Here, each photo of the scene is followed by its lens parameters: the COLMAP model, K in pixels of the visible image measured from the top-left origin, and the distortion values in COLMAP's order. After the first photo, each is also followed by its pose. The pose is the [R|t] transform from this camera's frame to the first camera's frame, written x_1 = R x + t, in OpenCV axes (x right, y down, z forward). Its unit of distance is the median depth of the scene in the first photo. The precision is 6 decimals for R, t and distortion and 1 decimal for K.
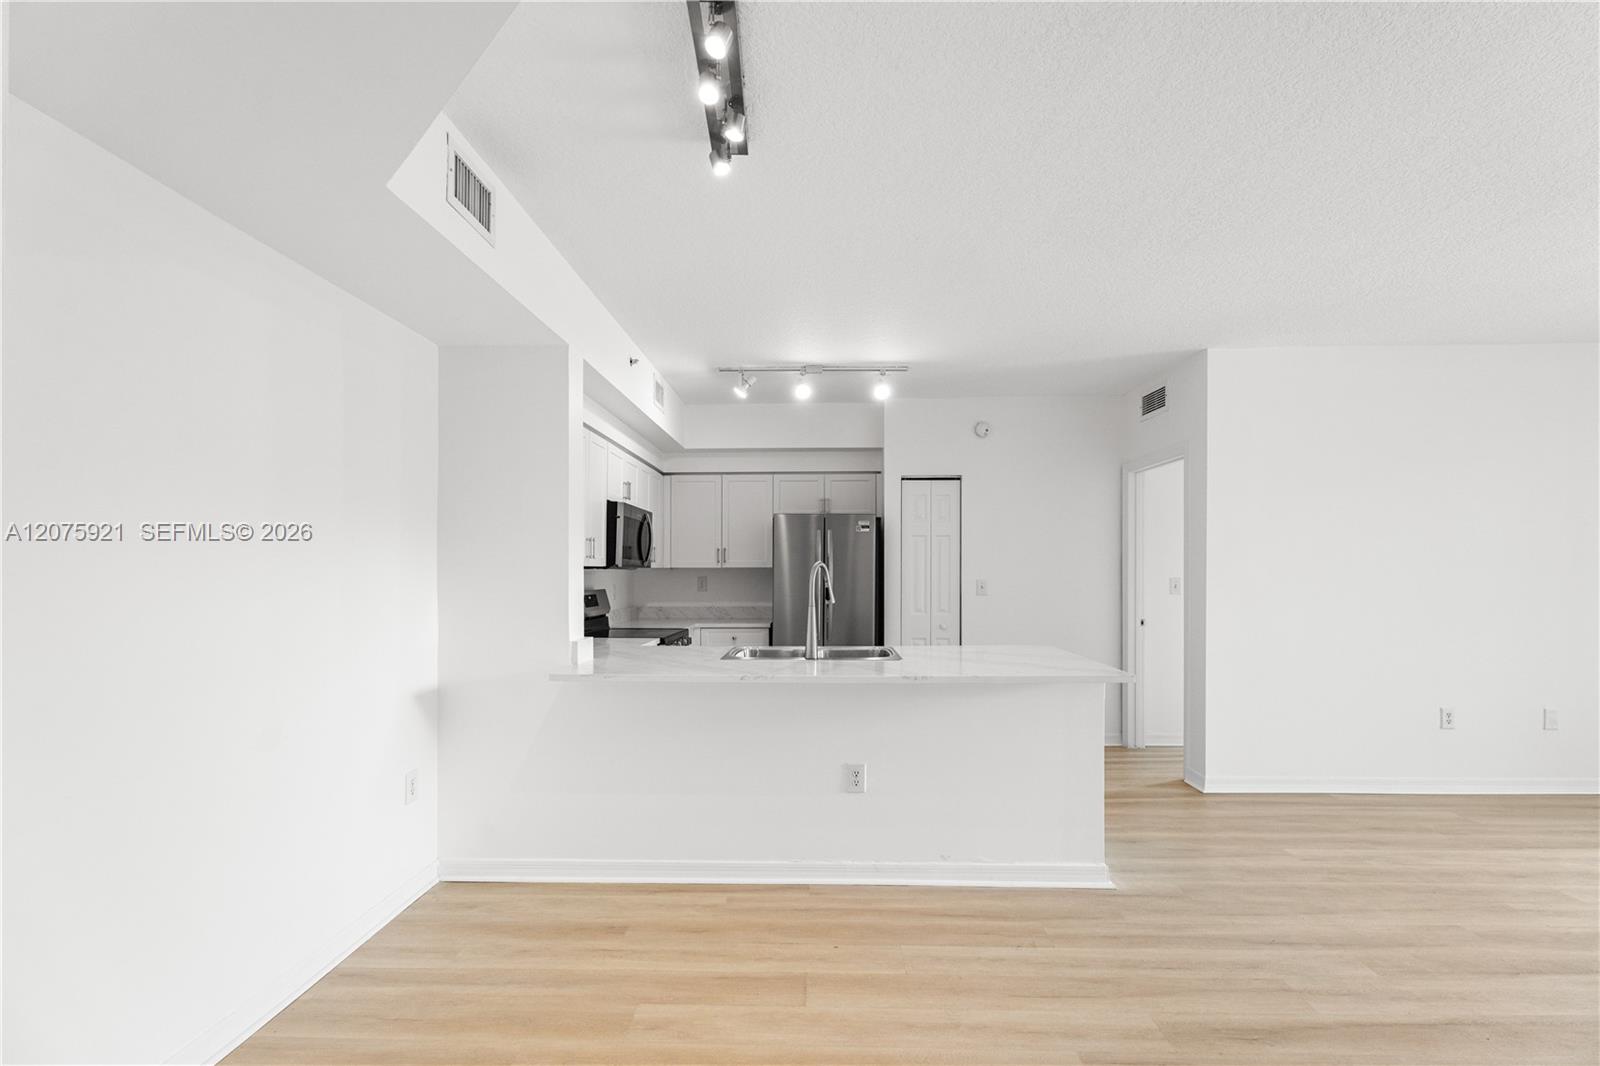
lens RADIAL K [[740.6, 0, 802.3], [0, 740.6, 566.2], [0, 0, 1]] dist [0.017961, -0.000772]
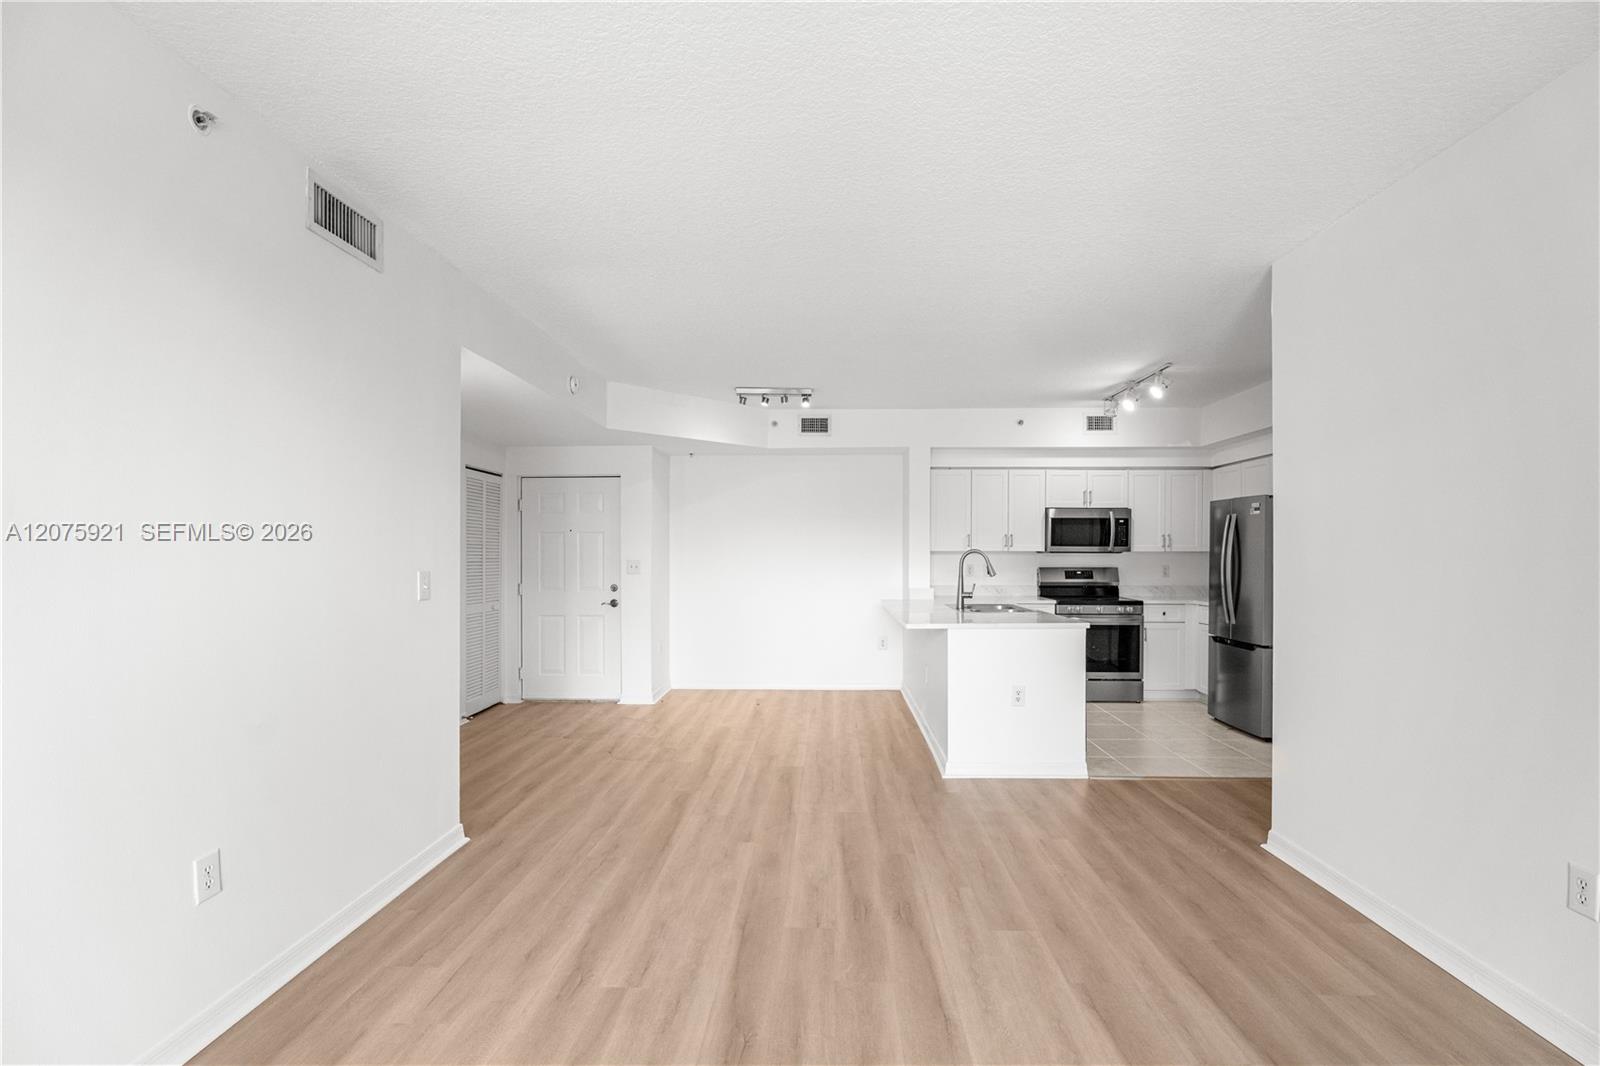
lens RADIAL K [[740.6, 0, 805.3], [0, 740.6, 548.9], [0, 0, 1]] dist [0.017961, -0.000772]
pose [[-0.019132, -0.001945, -0.999815, 1.493927], [-0.005364, 0.999984, -0.001842, 0.004581], [0.999803, 0.005328, -0.019142, 0.624198]]
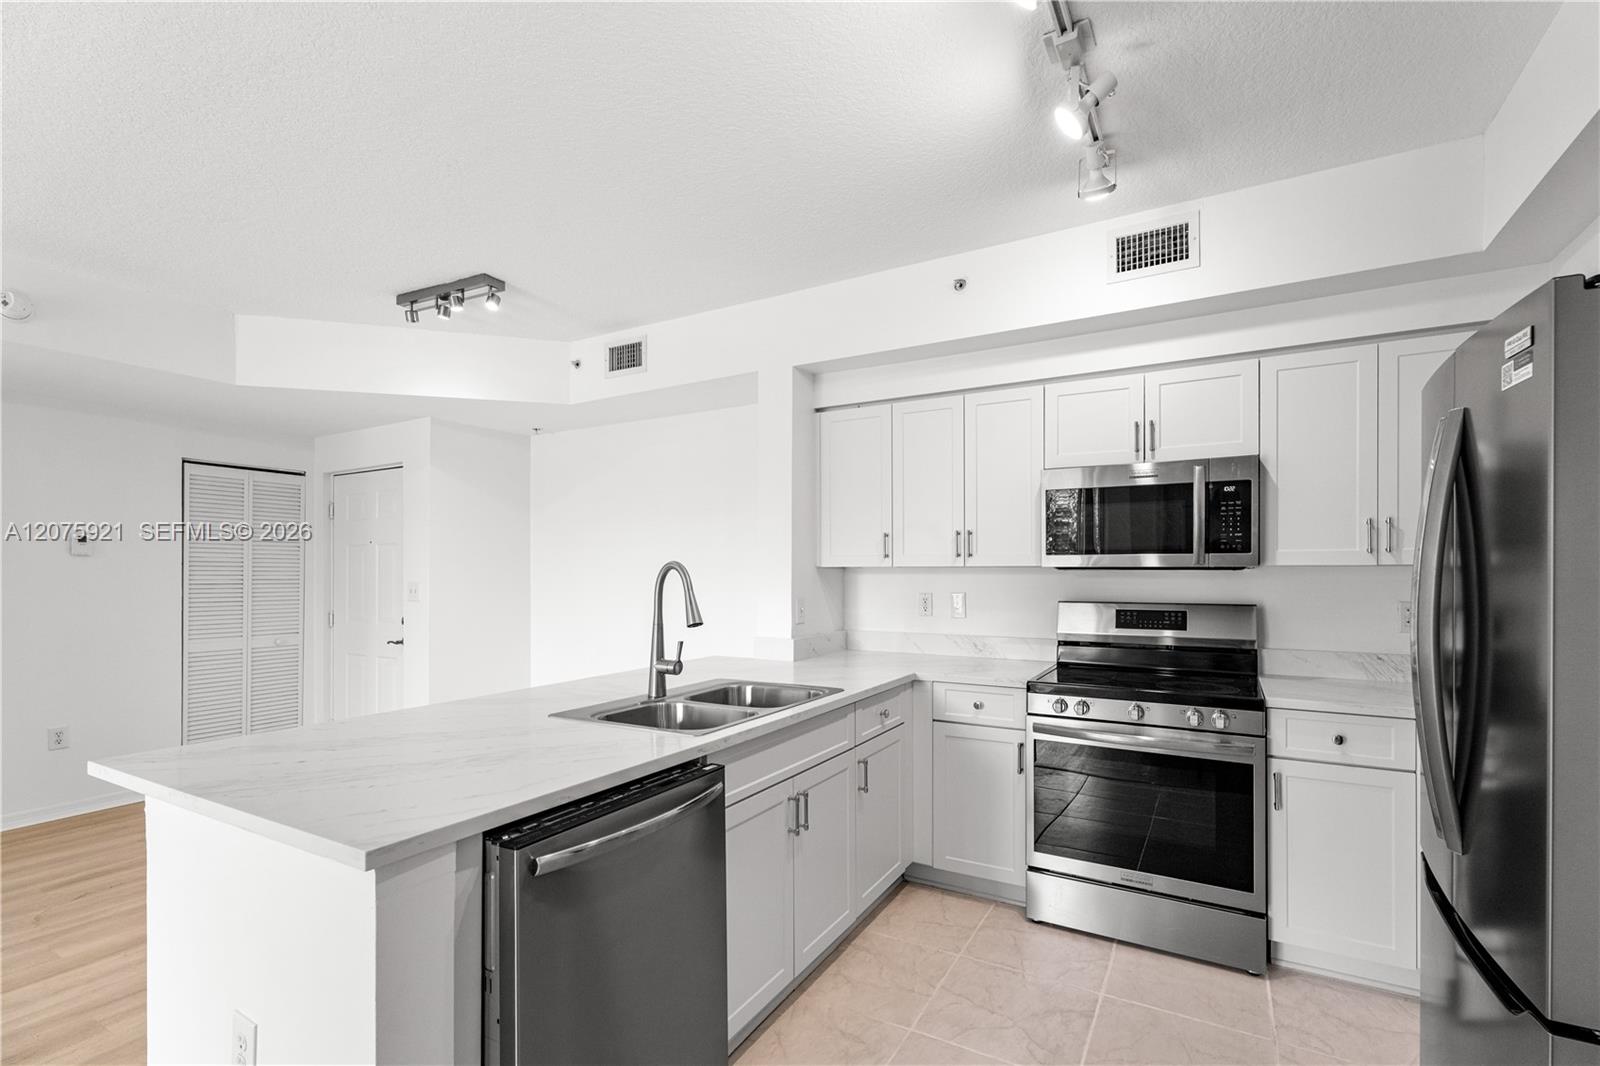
lens RADIAL K [[740.6, 0, 776.4], [0, 740.6, 556.5], [0, 0, 1]] dist [0.017961, -0.000772]
pose [[-0.489223, -0.009915, -0.872102, 0.643345], [0.001736, 0.999922, -0.012342, 0.003105], [0.872157, -0.007552, -0.489168, 1.232959]]
